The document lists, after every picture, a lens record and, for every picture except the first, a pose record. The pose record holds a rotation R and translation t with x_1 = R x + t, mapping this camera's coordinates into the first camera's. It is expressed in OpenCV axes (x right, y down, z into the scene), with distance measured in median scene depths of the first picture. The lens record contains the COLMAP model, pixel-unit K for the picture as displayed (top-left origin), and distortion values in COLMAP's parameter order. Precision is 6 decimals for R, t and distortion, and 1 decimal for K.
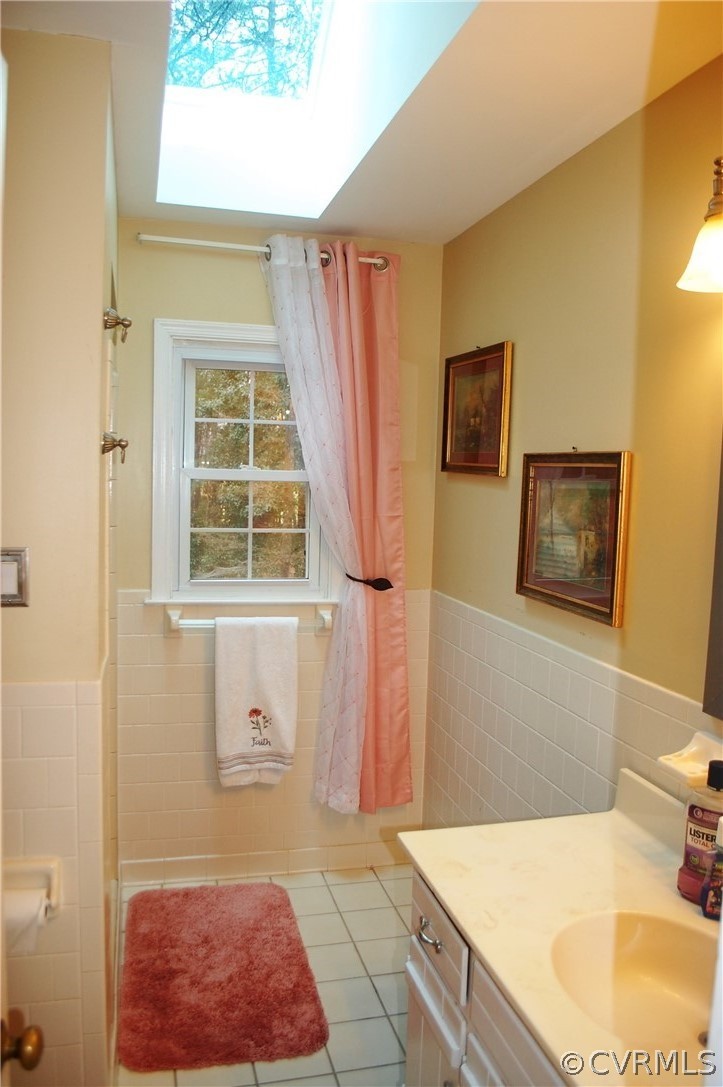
lens RADIAL K [[858.9, 0, 365.1], [0, 858.9, 543.2], [0, 0, 1]] dist [-0.087208, 0.023422]
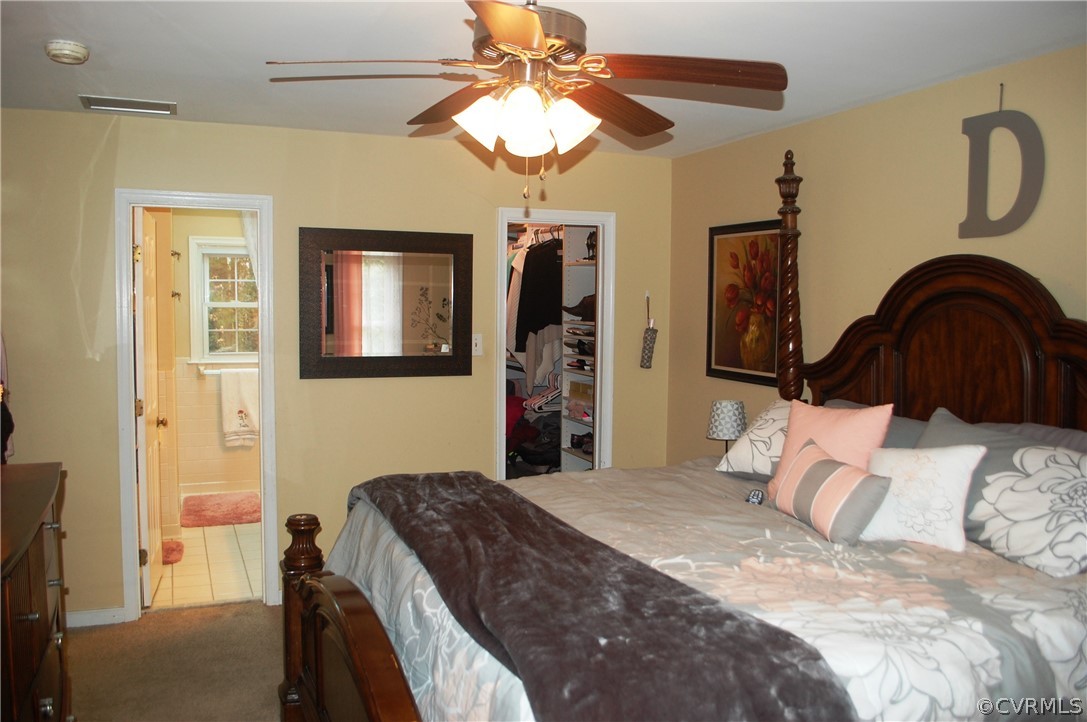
lens RADIAL K [[858.9, 0, 536.8], [0, 858.9, 355.6], [0, 0, 1]] dist [-0.087208, 0.023422]
pose [[0.989019, -0.030069, 0.144697, 0.316220], [0.031172, 0.999500, -0.005358, 0.088223], [-0.144463, 0.009810, 0.989462, -1.289125]]
